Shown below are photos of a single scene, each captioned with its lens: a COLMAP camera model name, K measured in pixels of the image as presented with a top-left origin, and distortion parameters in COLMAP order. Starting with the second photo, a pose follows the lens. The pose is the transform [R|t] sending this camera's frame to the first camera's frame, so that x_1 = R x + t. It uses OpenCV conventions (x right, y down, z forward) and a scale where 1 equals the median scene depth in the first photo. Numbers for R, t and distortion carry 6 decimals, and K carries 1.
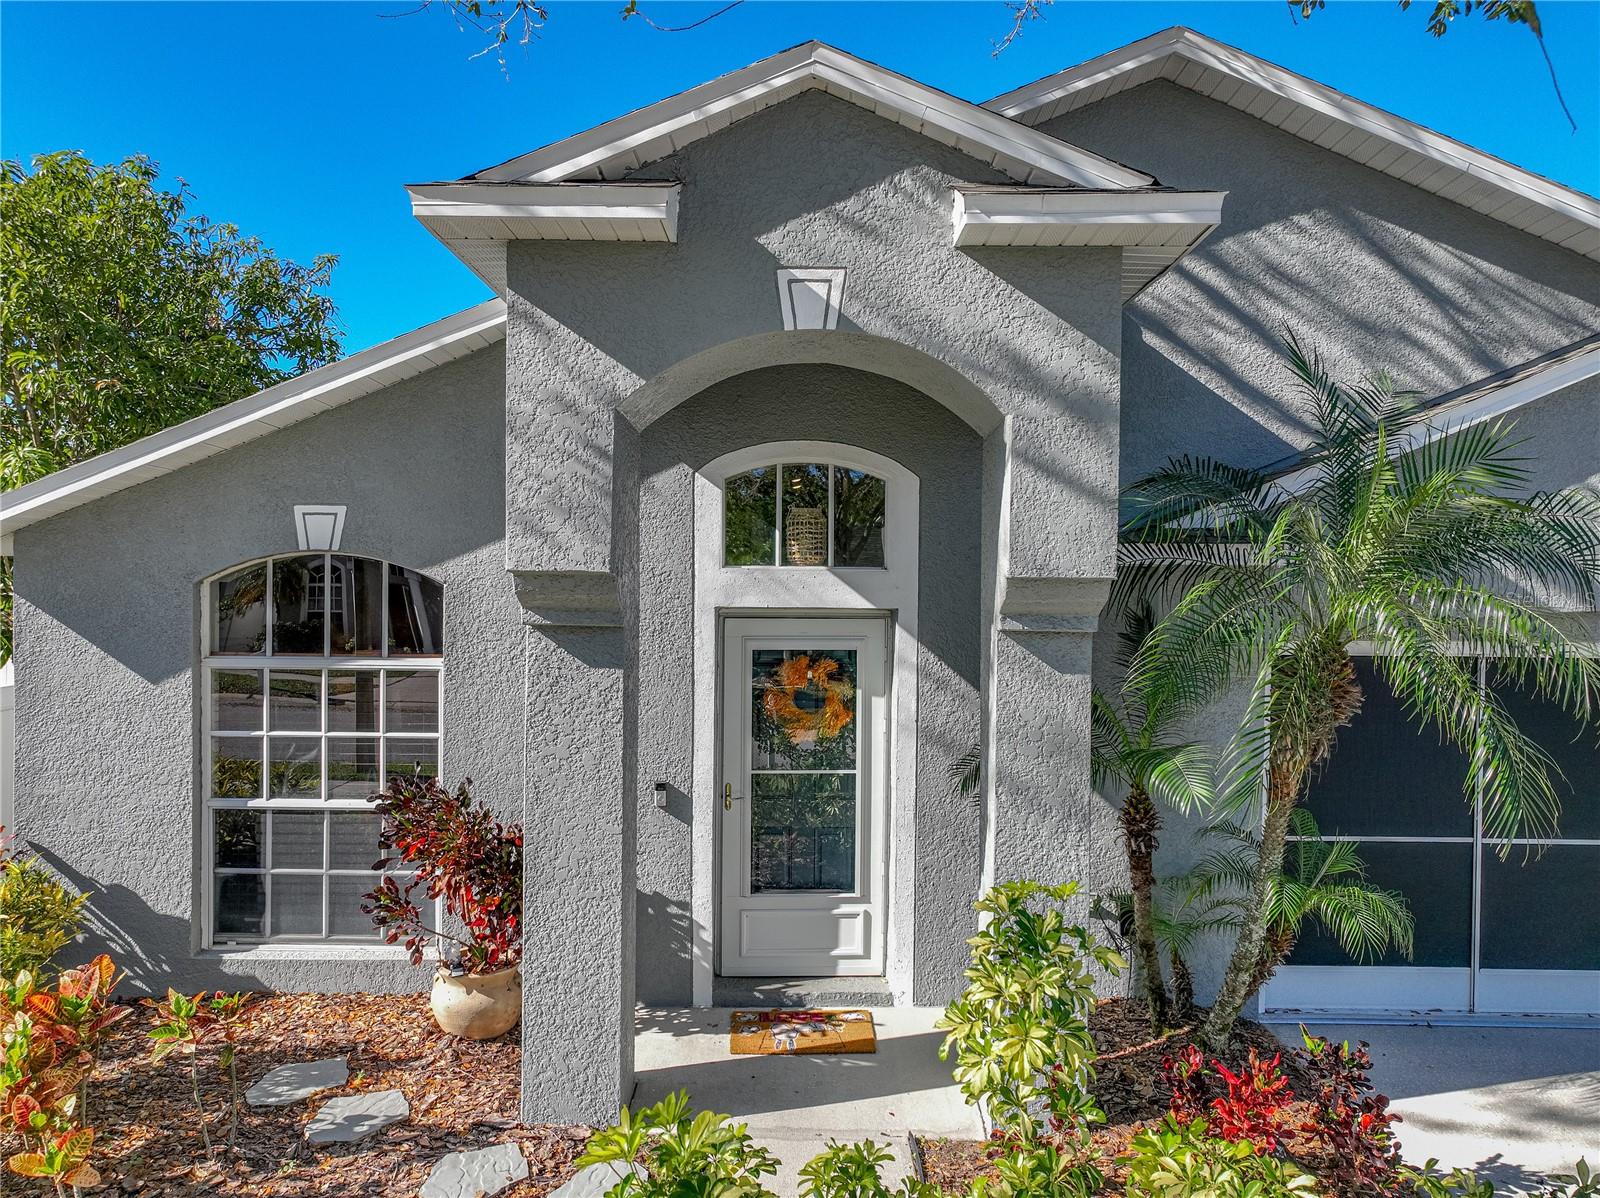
lens RADIAL K [[1152.7, 0, 807.8], [0, 1152.7, 599.8], [0, 0, 1]] dist [0.000537, 0.009068]
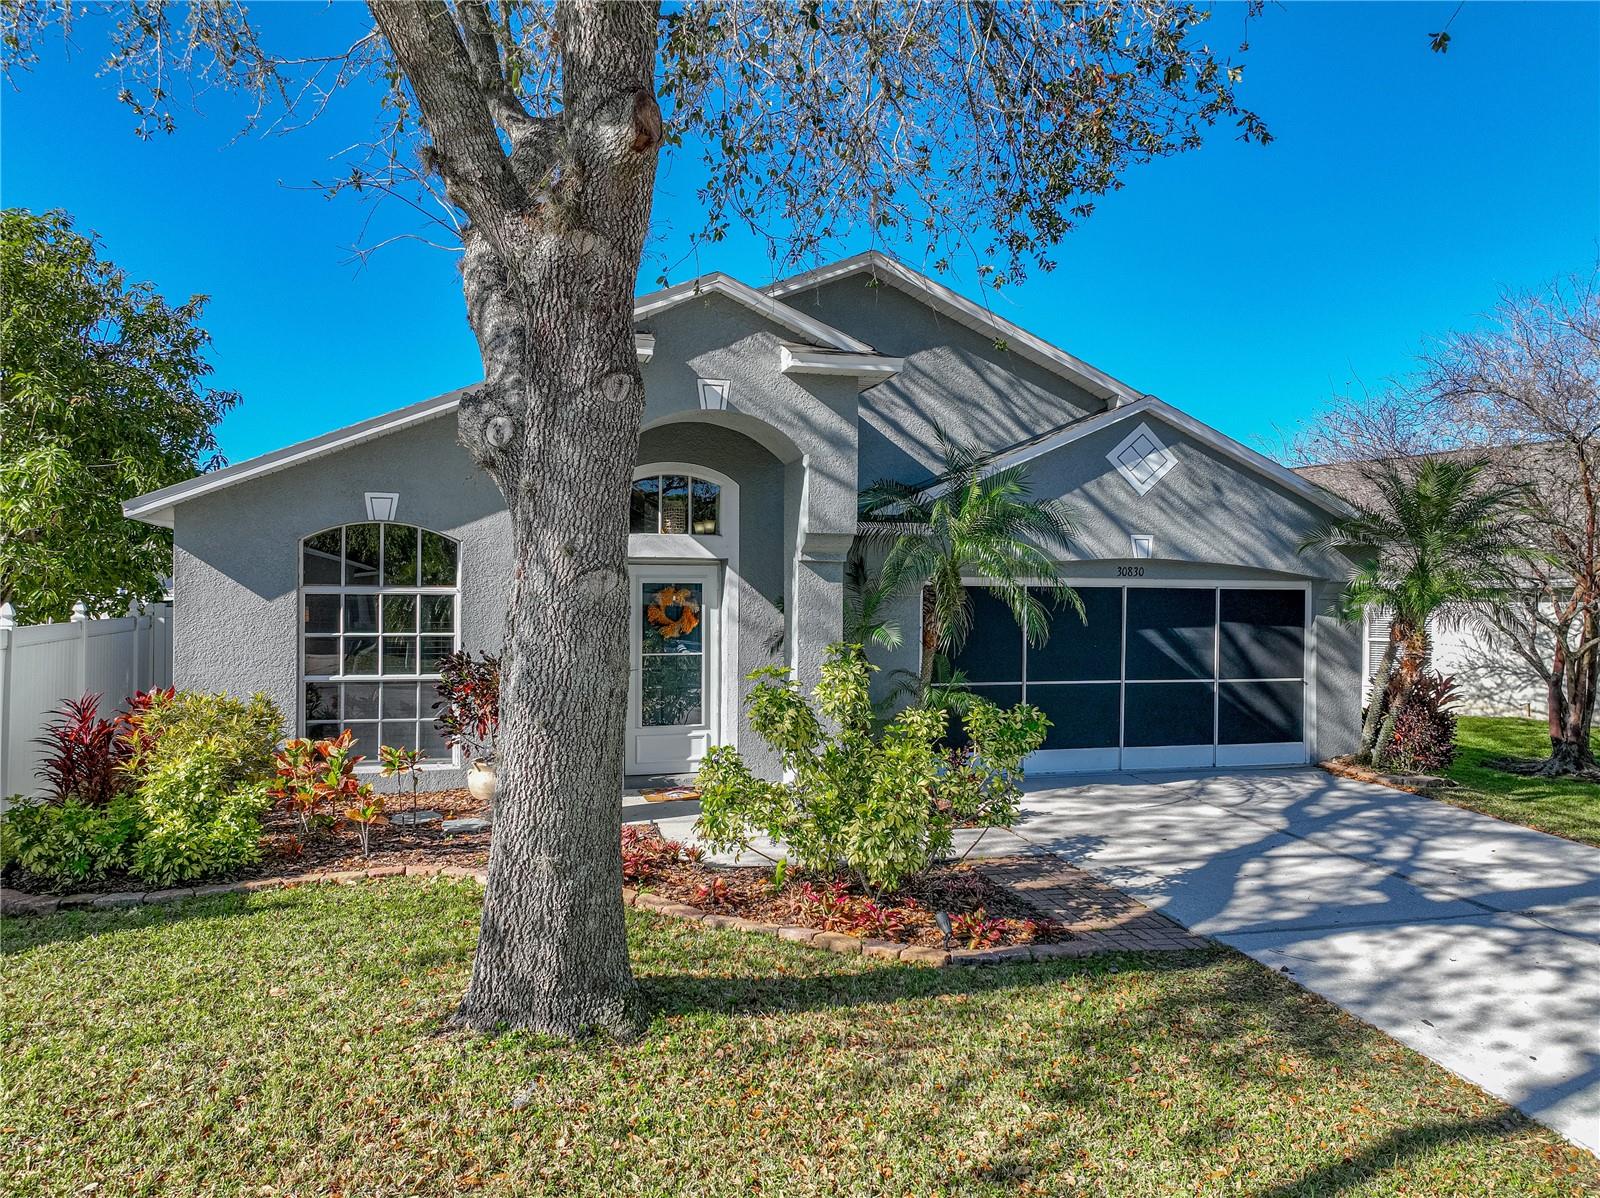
lens RADIAL K [[1152.7, 0, 807.8], [0, 1152.7, 599.8], [0, 0, 1]] dist [0.000537, 0.009068]
pose [[0.956810, -0.005140, 0.290667, -0.318821], [0.008863, 0.999895, -0.011493, 0.092761], [-0.290578, 0.013572, 0.956755, -0.726490]]
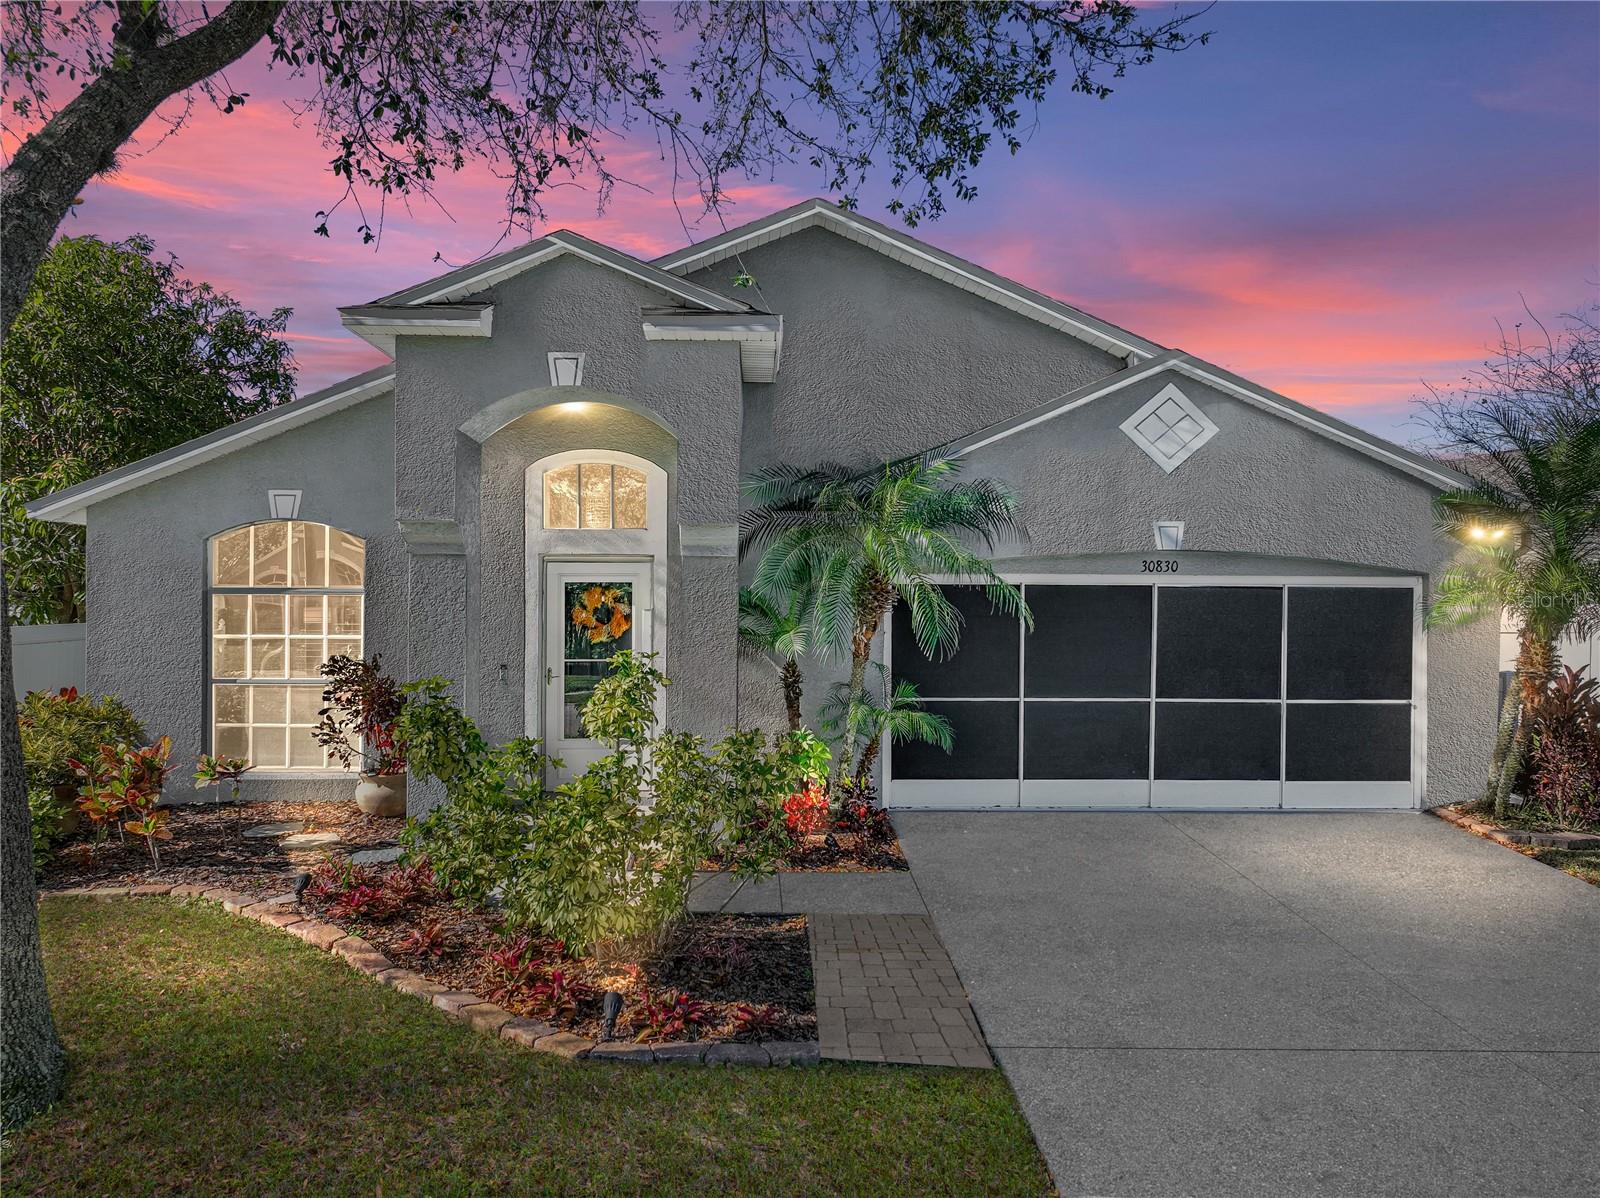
lens RADIAL K [[1152.7, 0, 807.8], [0, 1152.7, 599.8], [0, 0, 1]] dist [0.000537, 0.009068]
pose [[0.999171, -0.005279, 0.040372, 0.225009], [0.005888, 0.999870, -0.014984, 0.095394], [-0.040288, 0.015210, 0.999072, -0.597058]]
